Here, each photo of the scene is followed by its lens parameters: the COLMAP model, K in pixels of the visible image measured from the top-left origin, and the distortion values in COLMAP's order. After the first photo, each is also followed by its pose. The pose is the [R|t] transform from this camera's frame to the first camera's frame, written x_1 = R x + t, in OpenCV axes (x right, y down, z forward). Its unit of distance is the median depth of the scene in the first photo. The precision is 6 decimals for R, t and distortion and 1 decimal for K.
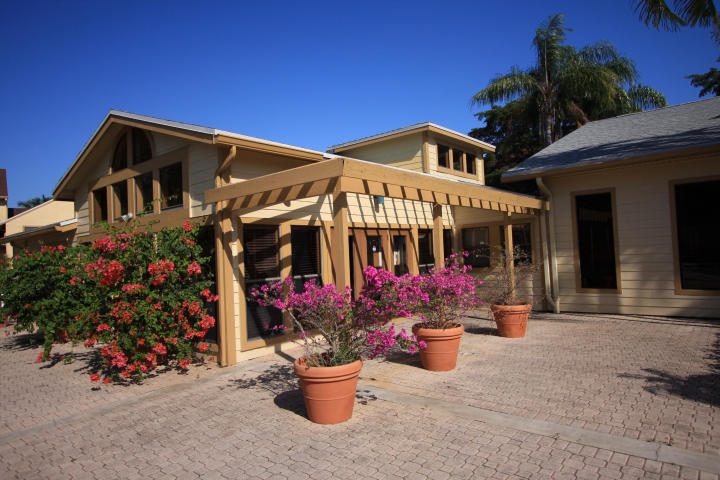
lens RADIAL K [[469.3, 0, 360.1], [0, 469.3, 238.4], [0, 0, 1]] dist [0.001574, 0.000029]
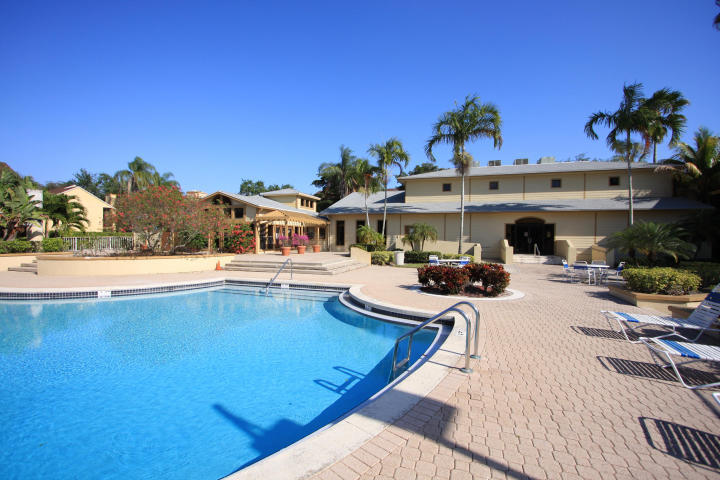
lens RADIAL K [[337.5, 0, 360.3], [0, 337.5, 238.9], [0, 0, 1]] dist [-0.004535, -0.000356]
pose [[0.929884, 0.057565, 0.363320, -0.366966], [-0.068349, 0.997519, 0.016886, -0.004554], [-0.361446, -0.040535, 0.931511, -1.695812]]
